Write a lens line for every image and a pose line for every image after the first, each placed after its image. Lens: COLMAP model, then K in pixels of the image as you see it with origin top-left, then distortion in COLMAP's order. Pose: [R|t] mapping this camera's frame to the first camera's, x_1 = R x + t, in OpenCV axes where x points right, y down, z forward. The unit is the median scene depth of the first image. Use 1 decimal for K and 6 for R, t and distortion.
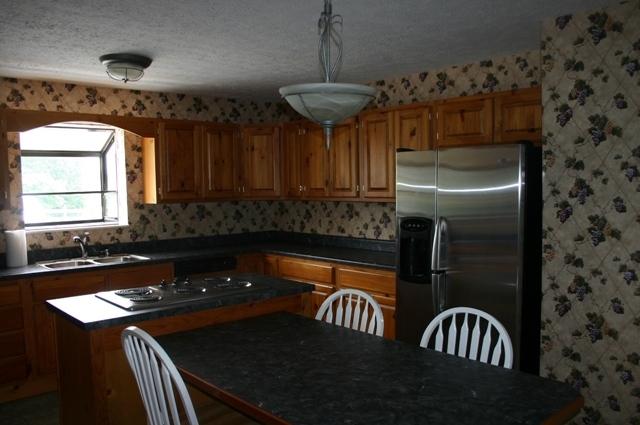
lens RADIAL K [[525.0, 0, 316.2], [0, 525.0, 226.1], [0, 0, 1]] dist [-0.161781, 0.130193]
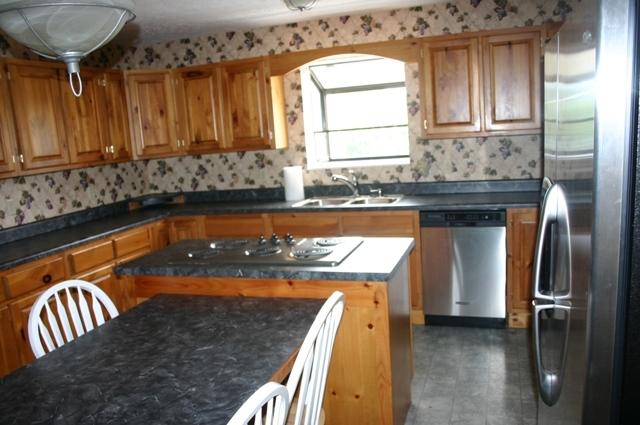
lens RADIAL K [[525.0, 0, 316.2], [0, 525.0, 226.1], [0, 0, 1]] dist [-0.161781, 0.130193]
pose [[0.516783, 0.131239, -0.845997, 0.356265], [0.000127, 0.988168, 0.153372, -0.034819], [0.856116, -0.079368, 0.510652, 0.414570]]
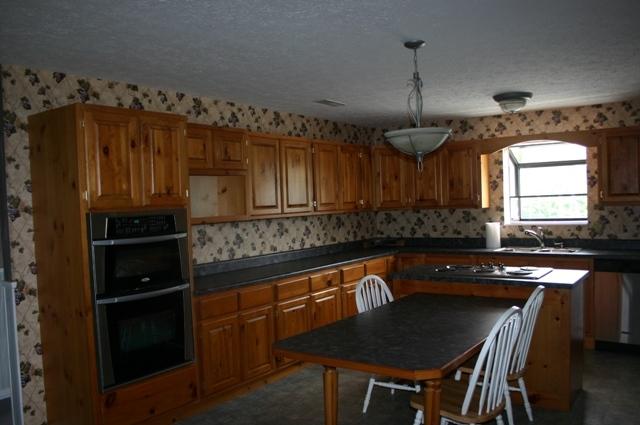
lens RADIAL K [[525.0, 0, 316.2], [0, 525.0, 226.1], [0, 0, 1]] dist [-0.161781, 0.130193]
pose [[0.225098, 0.051869, -0.972954, 0.639899], [-0.043416, 0.998124, 0.043167, -0.020643], [0.973368, 0.032525, 0.226928, 0.164558]]
